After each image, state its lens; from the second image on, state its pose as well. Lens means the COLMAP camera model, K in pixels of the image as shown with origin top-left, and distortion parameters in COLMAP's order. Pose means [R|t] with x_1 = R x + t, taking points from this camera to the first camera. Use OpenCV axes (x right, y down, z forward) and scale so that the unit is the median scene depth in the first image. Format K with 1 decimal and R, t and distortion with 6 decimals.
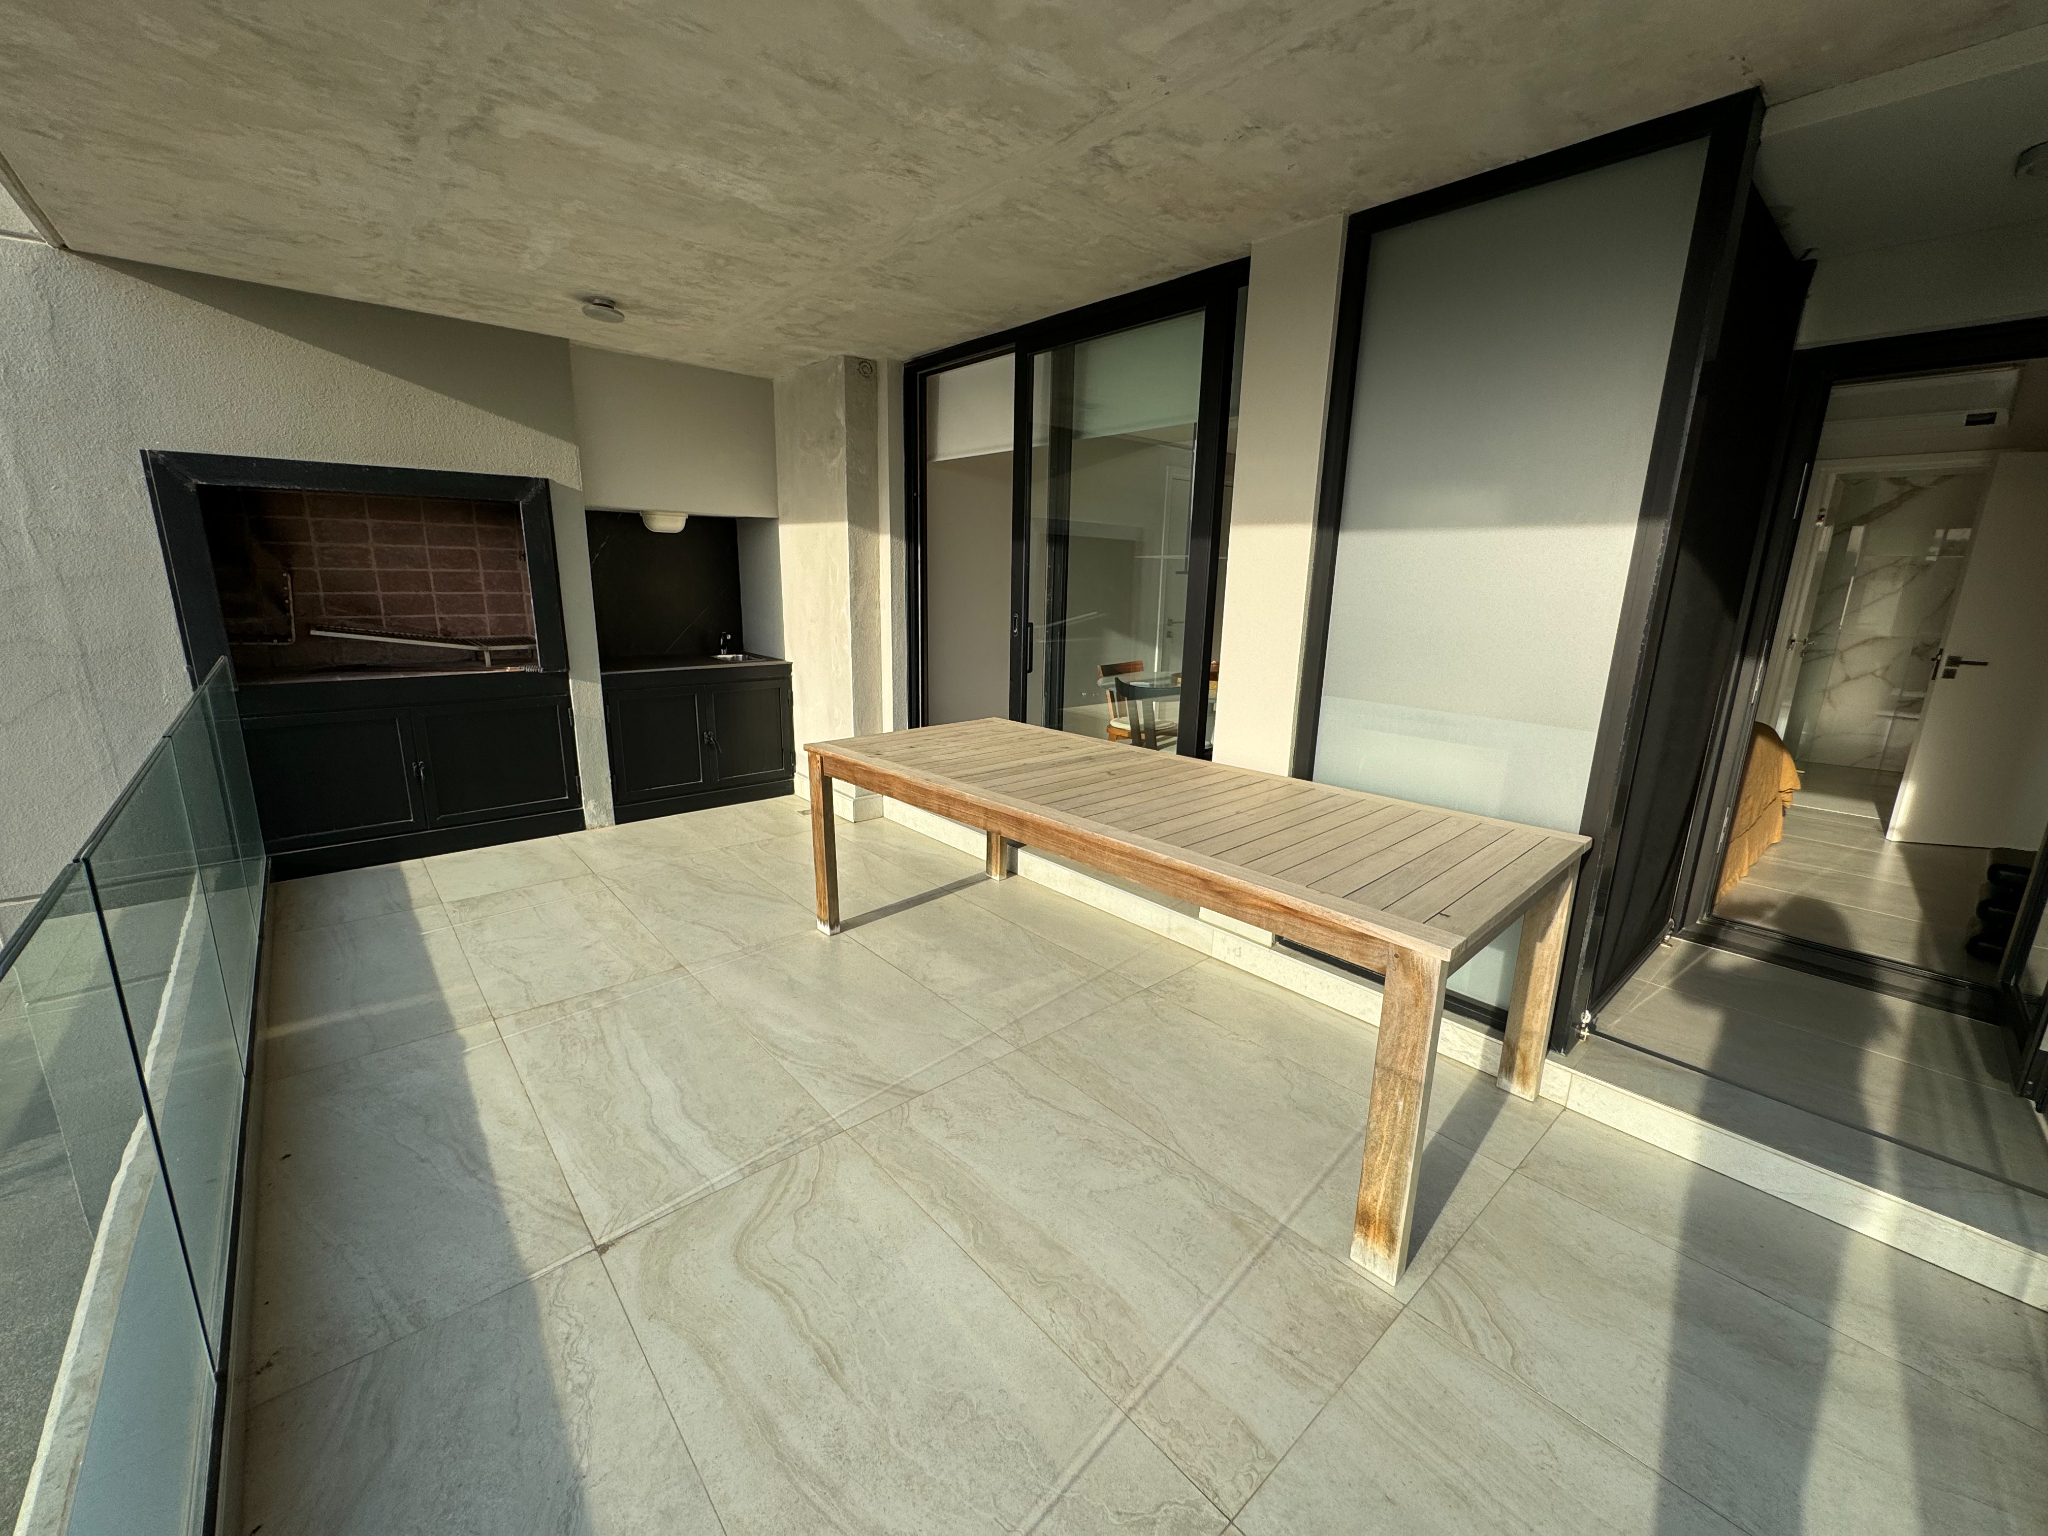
lens RADIAL K [[825.3, 0, 1031.5], [0, 825.3, 765.6], [0, 0, 1]] dist [-0.004649, 0.001543]
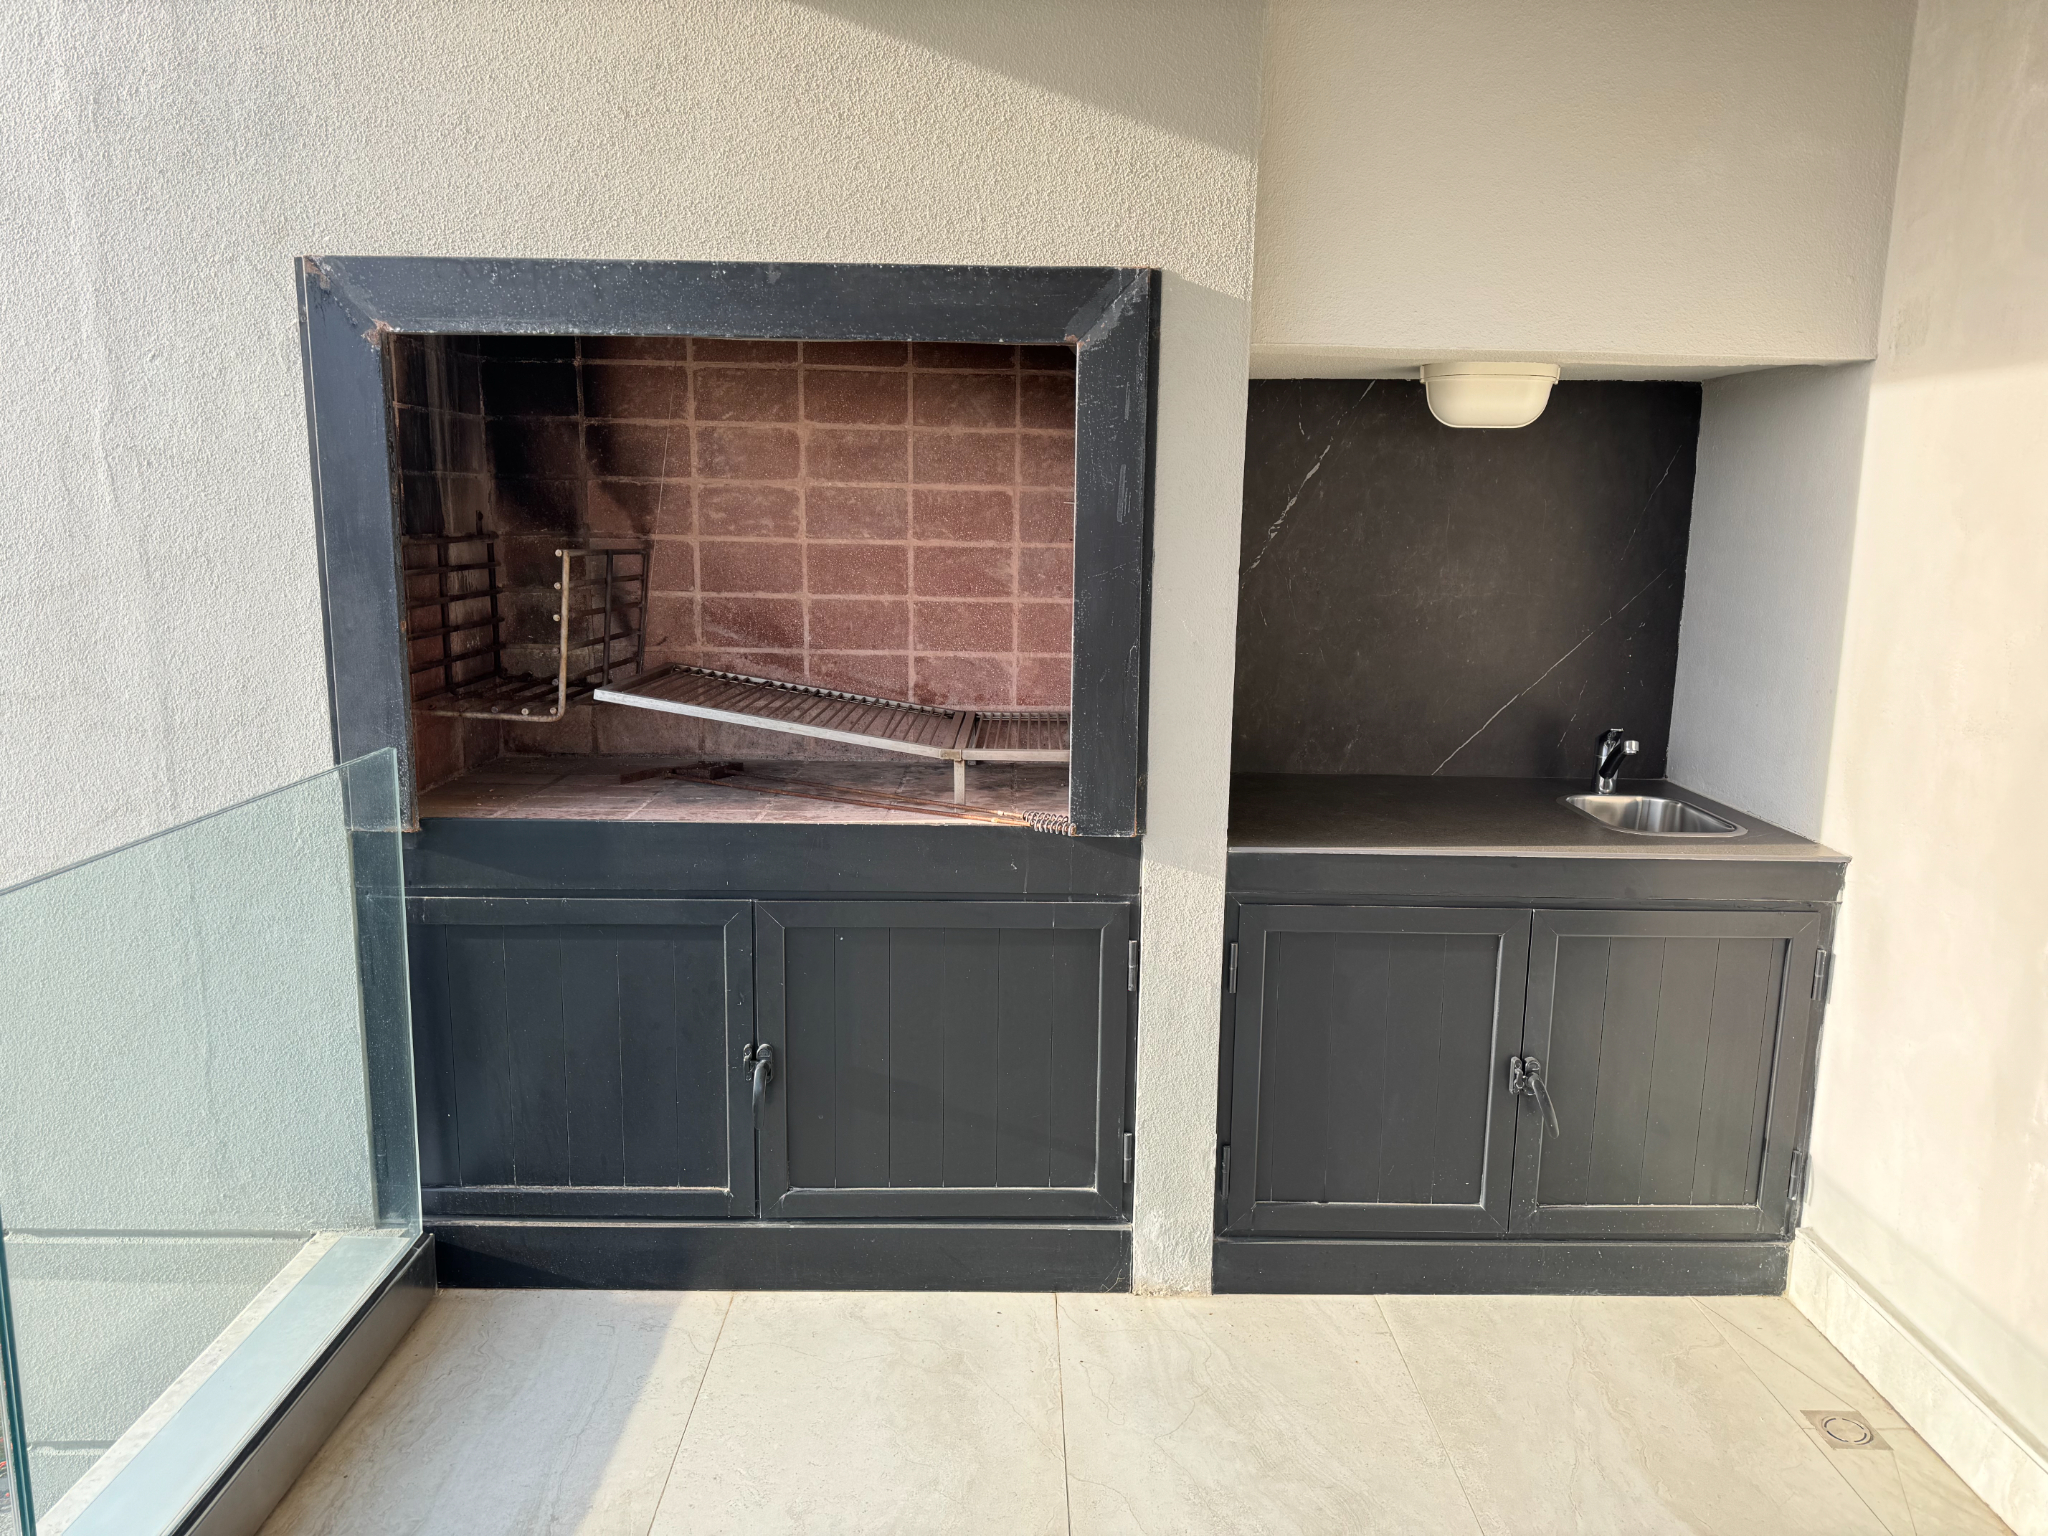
lens RADIAL K [[1441.4, 0, 1028.8], [0, 1441.4, 773.8], [0, 0, 1]] dist [0.018875, -0.026758]
pose [[0.759093, 0.102266, -0.642899, -0.223157], [-0.149767, 0.988527, -0.019591, -0.123115], [0.633520, 0.111156, 0.765700, 0.521530]]
